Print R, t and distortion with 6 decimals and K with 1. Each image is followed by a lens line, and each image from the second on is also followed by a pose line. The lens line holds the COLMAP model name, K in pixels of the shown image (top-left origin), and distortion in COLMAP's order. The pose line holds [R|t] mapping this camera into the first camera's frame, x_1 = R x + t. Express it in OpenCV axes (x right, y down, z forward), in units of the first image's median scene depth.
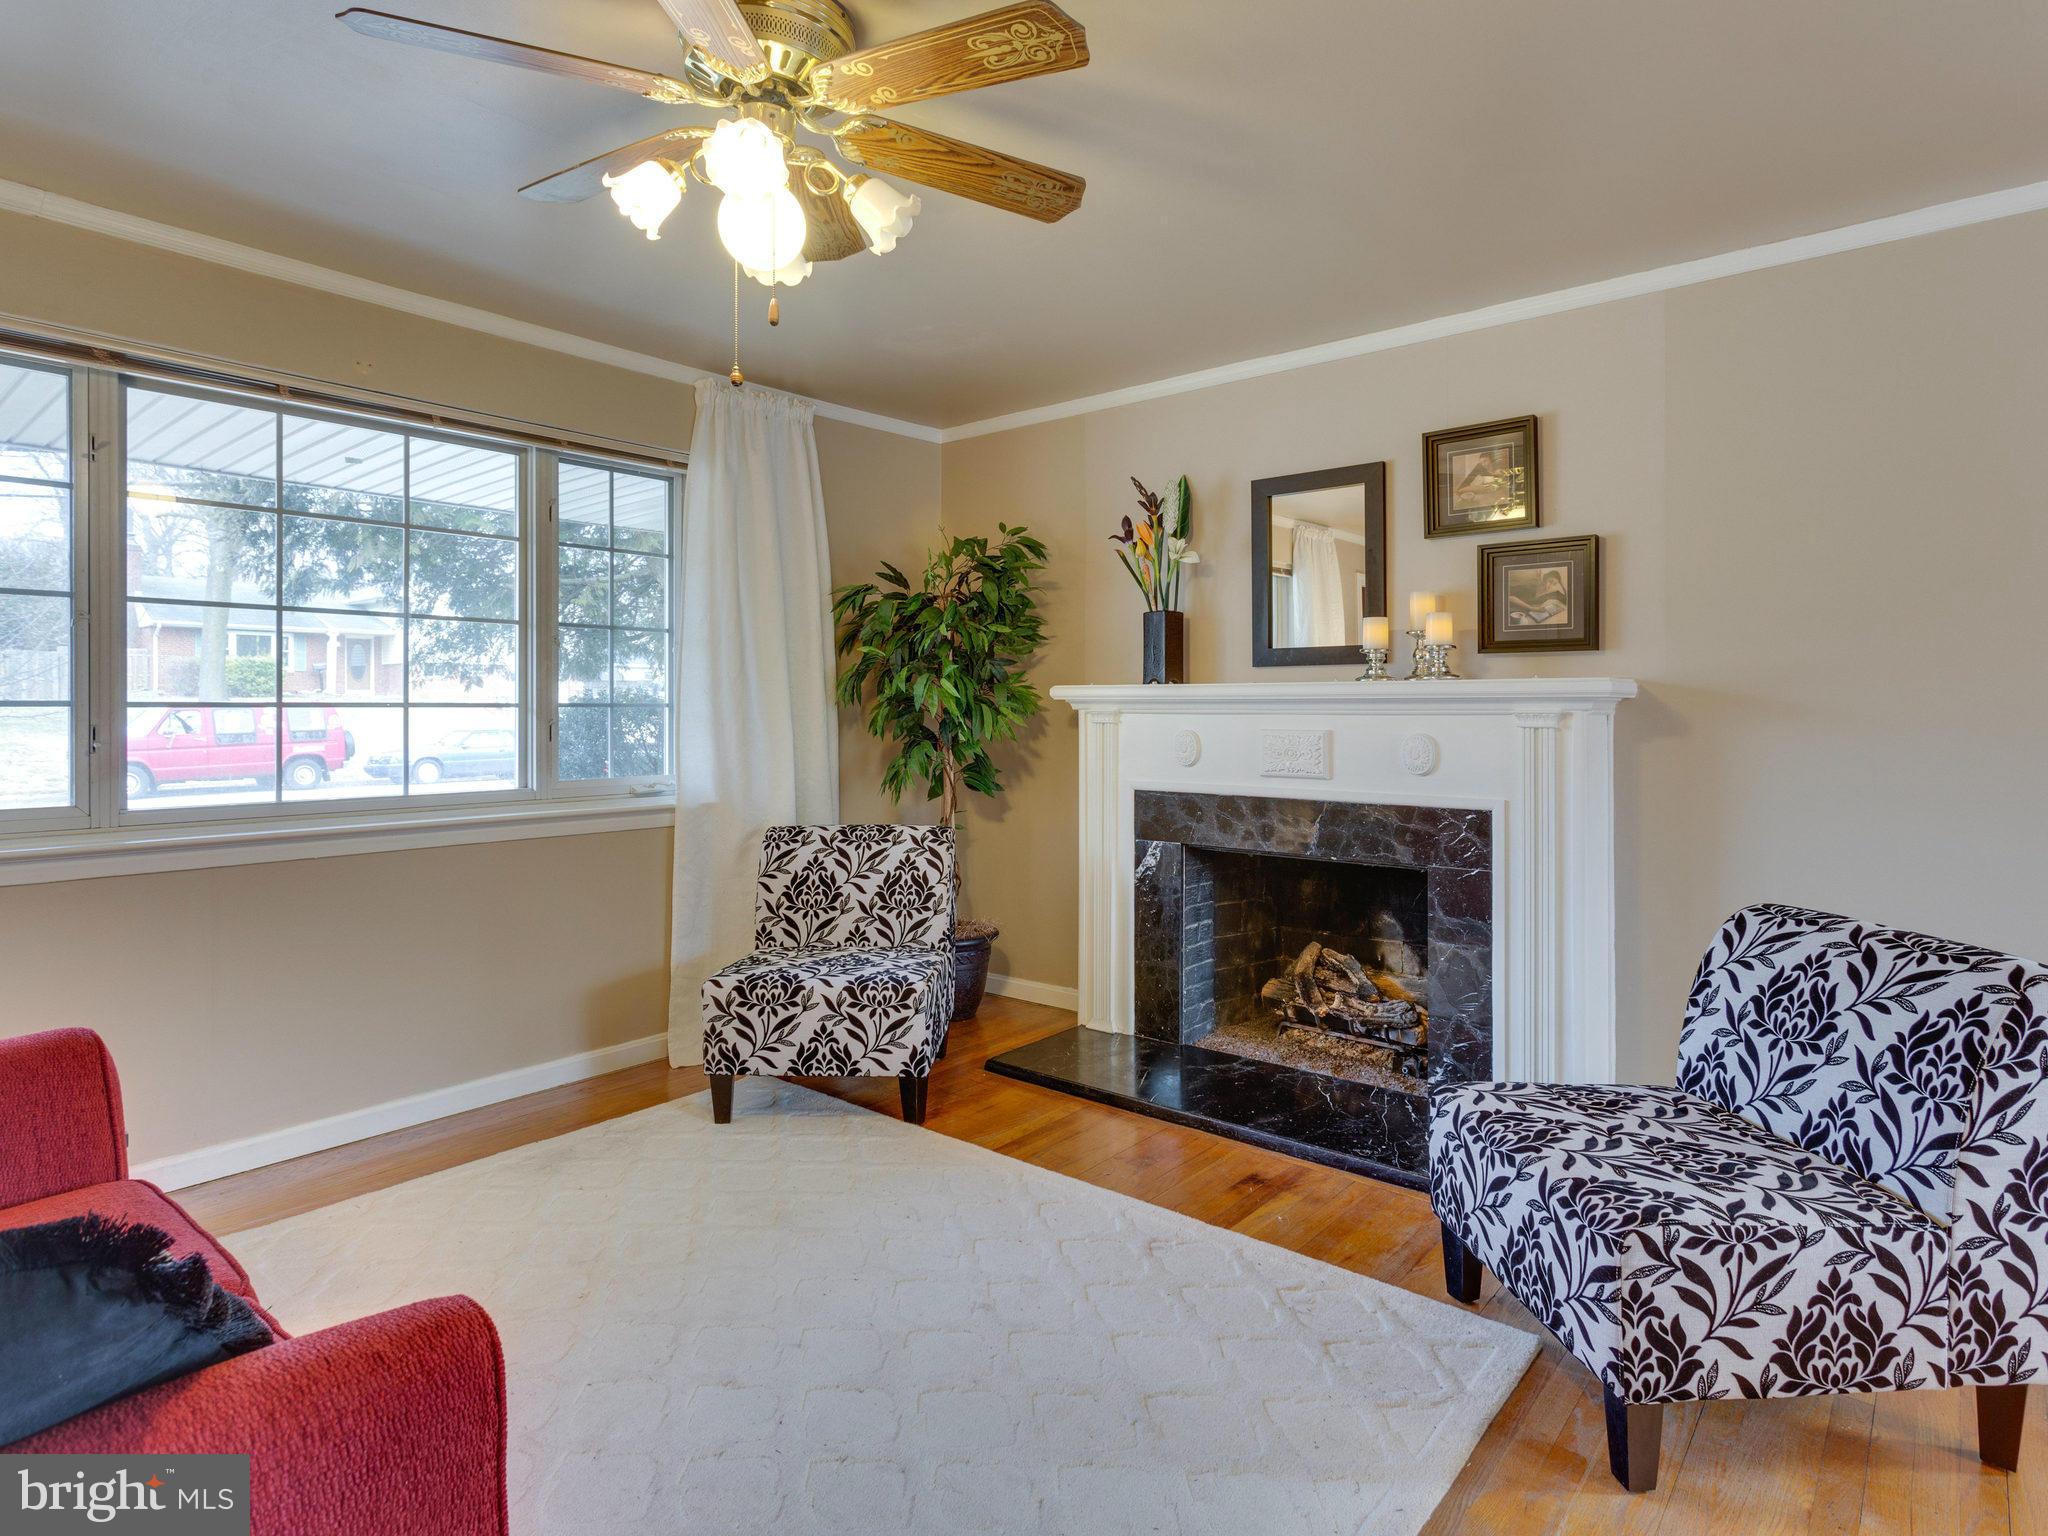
lens RADIAL K [[1103.3, 0, 1024.5], [0, 1103.3, 719.6], [0, 0, 1]] dist [-0.013829, -0.000165]
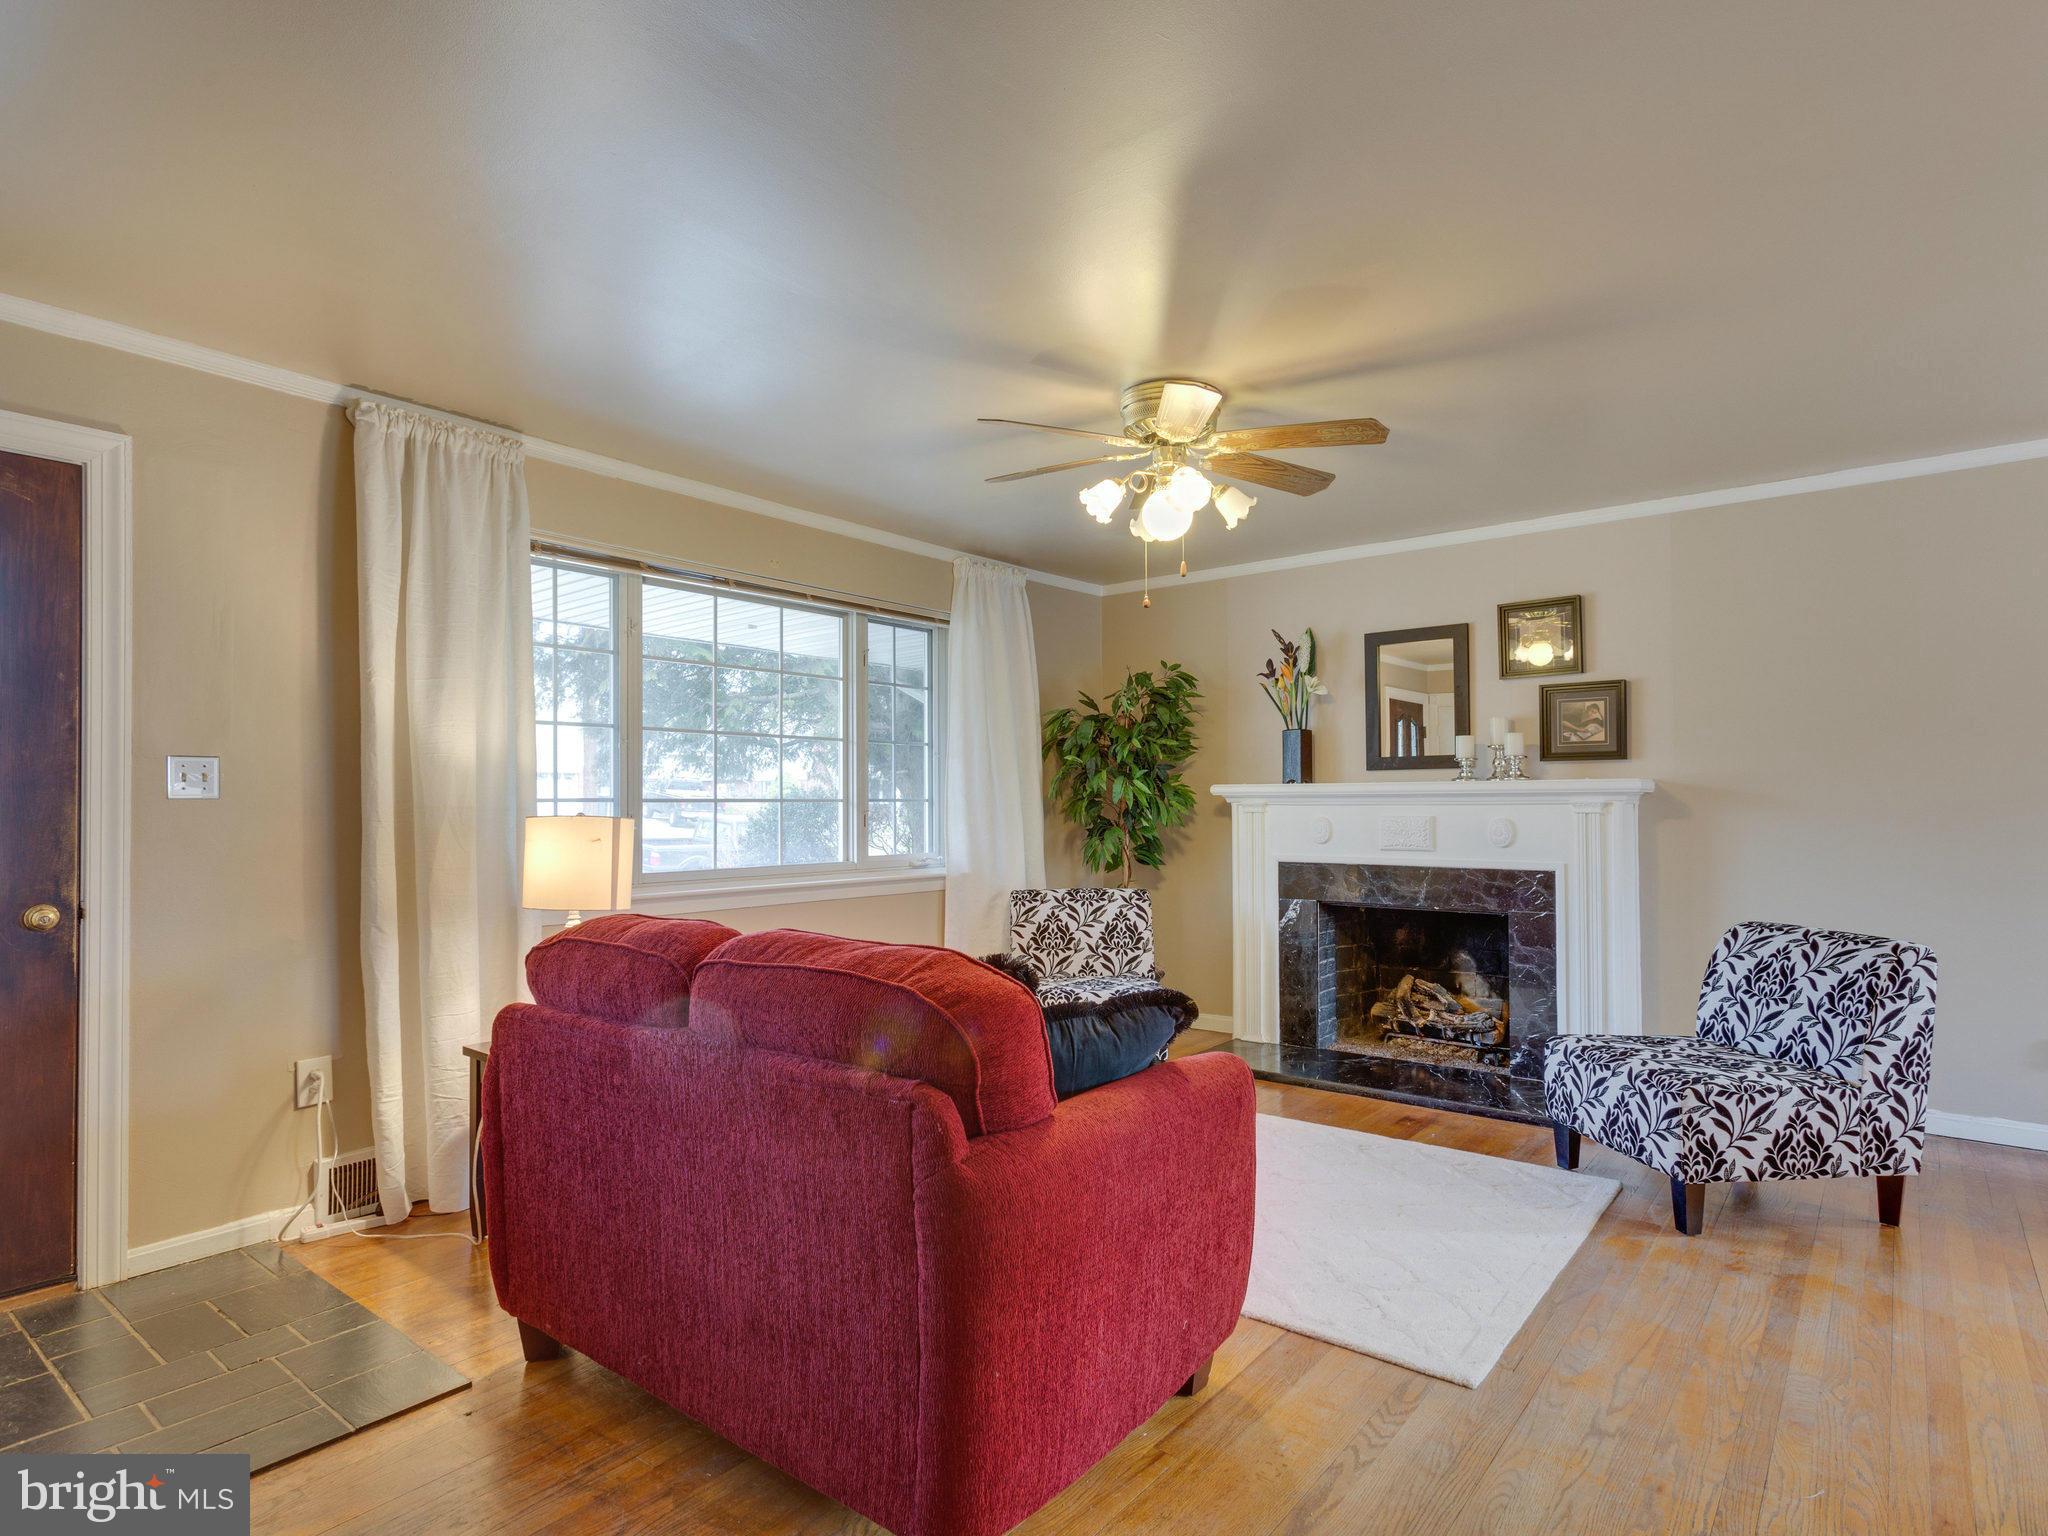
lens RADIAL K [[1072.2, 0, 1024.5], [0, 1072.2, 804.7], [0, 0, 1]] dist [-0.018649, -0.000256]
pose [[0.999800, -0.003879, 0.019615, -0.291994], [0.004067, 0.999946, -0.009578, 0.006332], [-0.019577, 0.009656, 0.999762, -0.376114]]
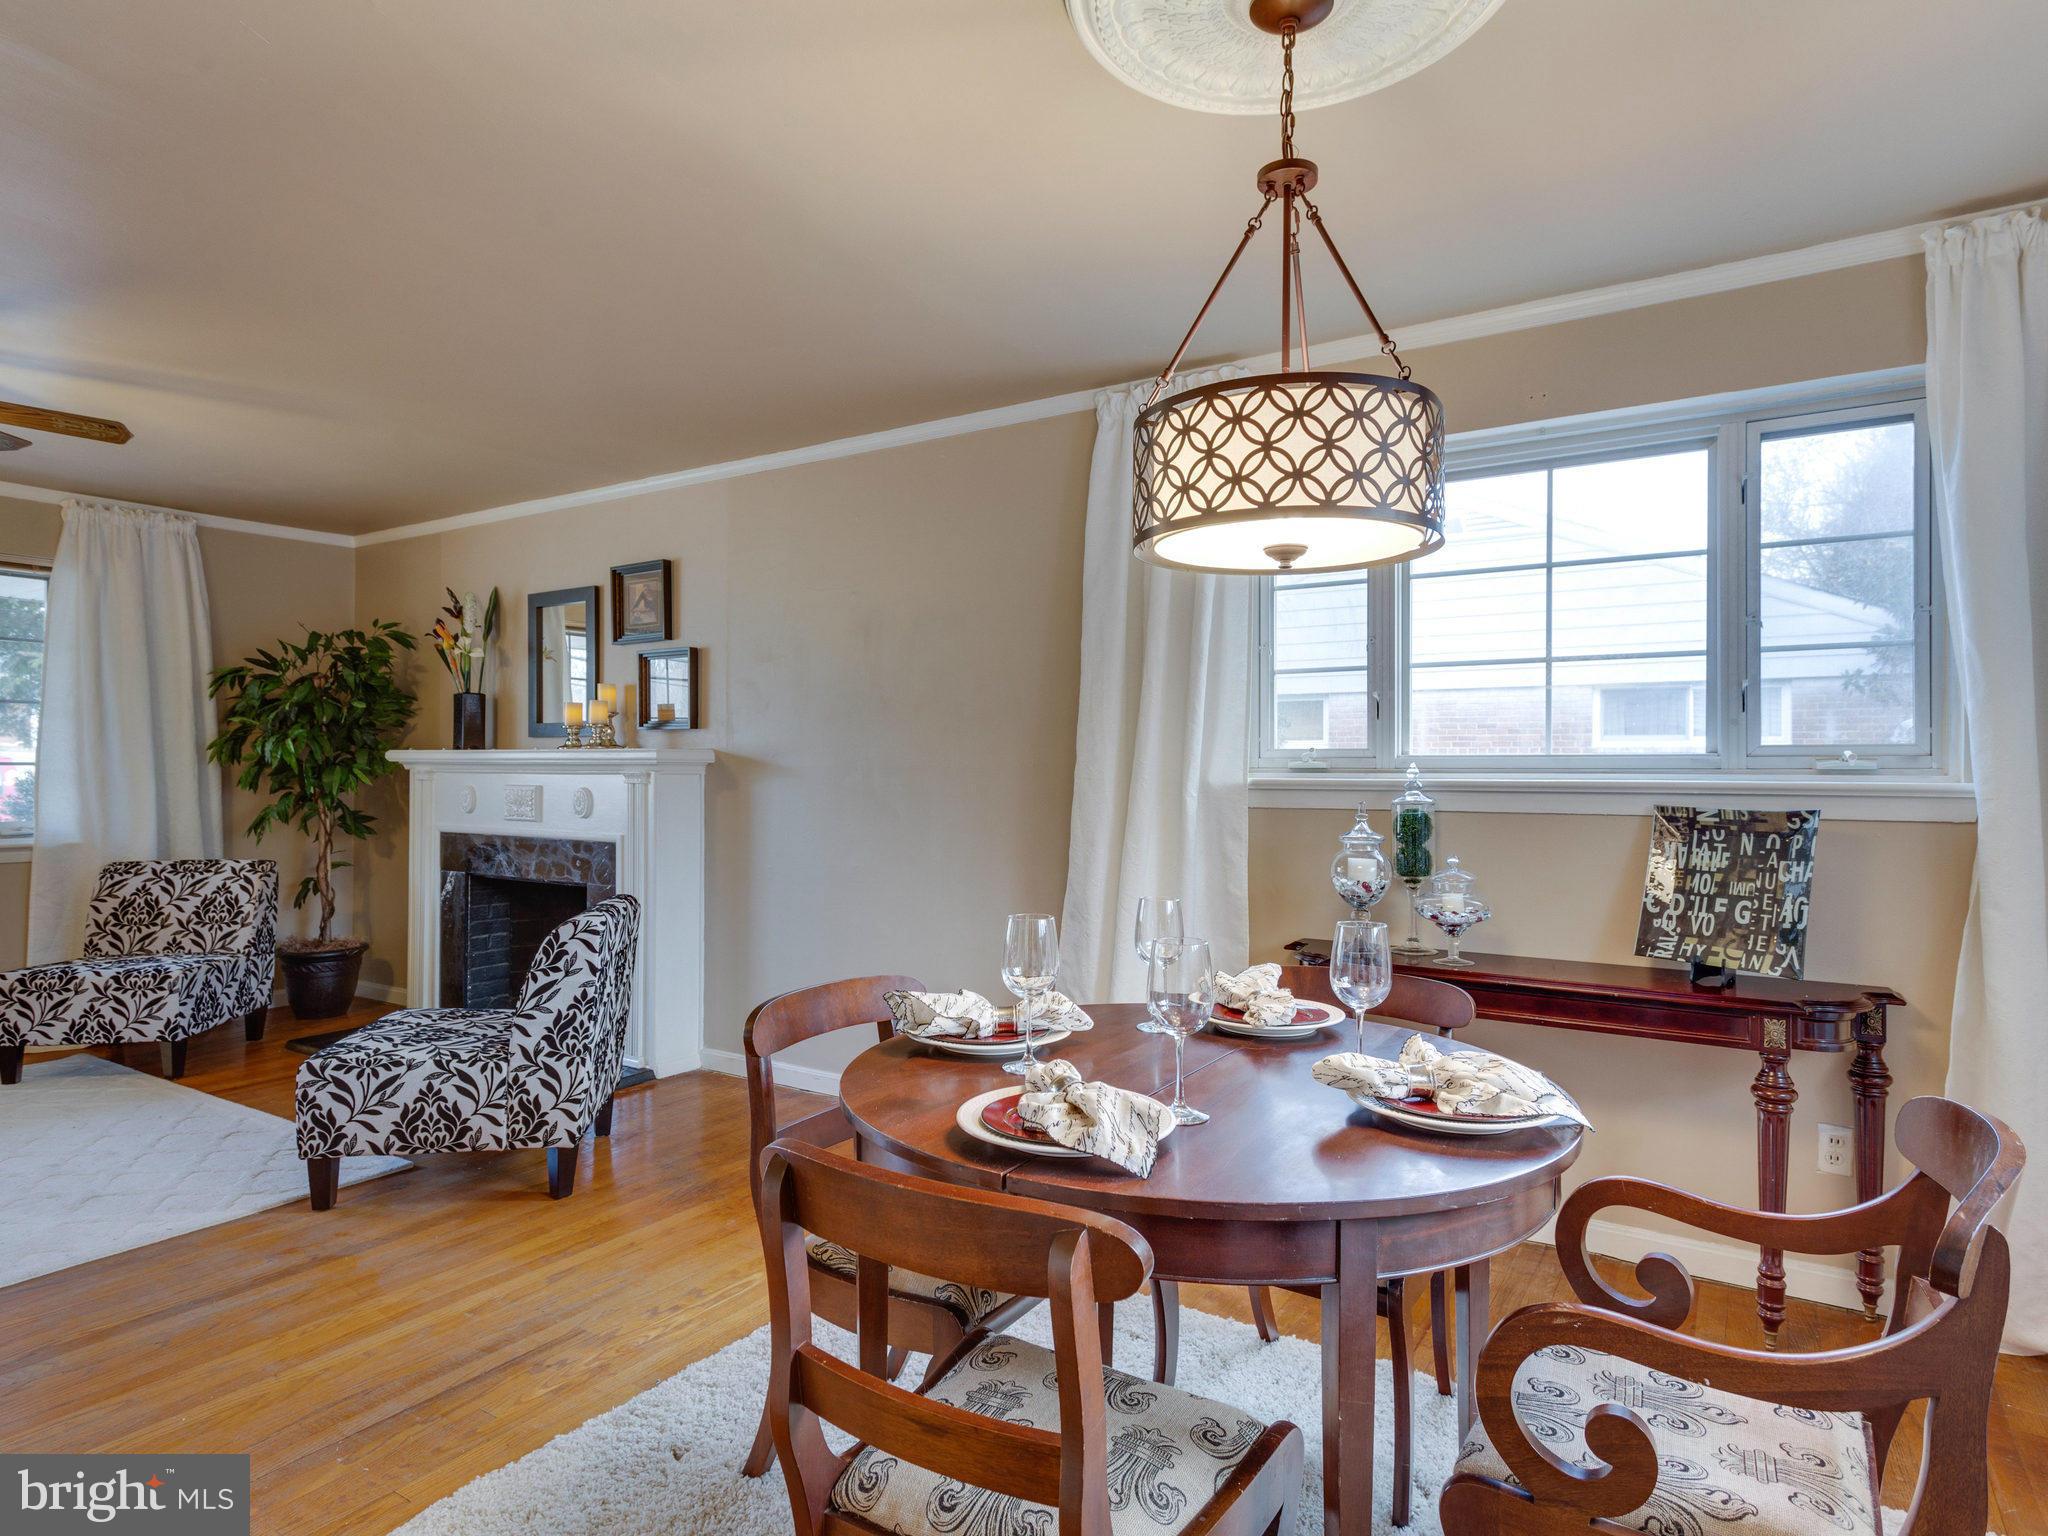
lens RADIAL K [[1163.5, 0, 1024.0], [0, 1163.5, 768.0], [0, 0, 1]] dist [0.000462, 0.000040]
pose [[0.993696, 0.002580, 0.112077, 0.772316], [-0.001723, 0.999969, -0.007739, -0.002189], [-0.112093, 0.007497, 0.993669, -0.530361]]
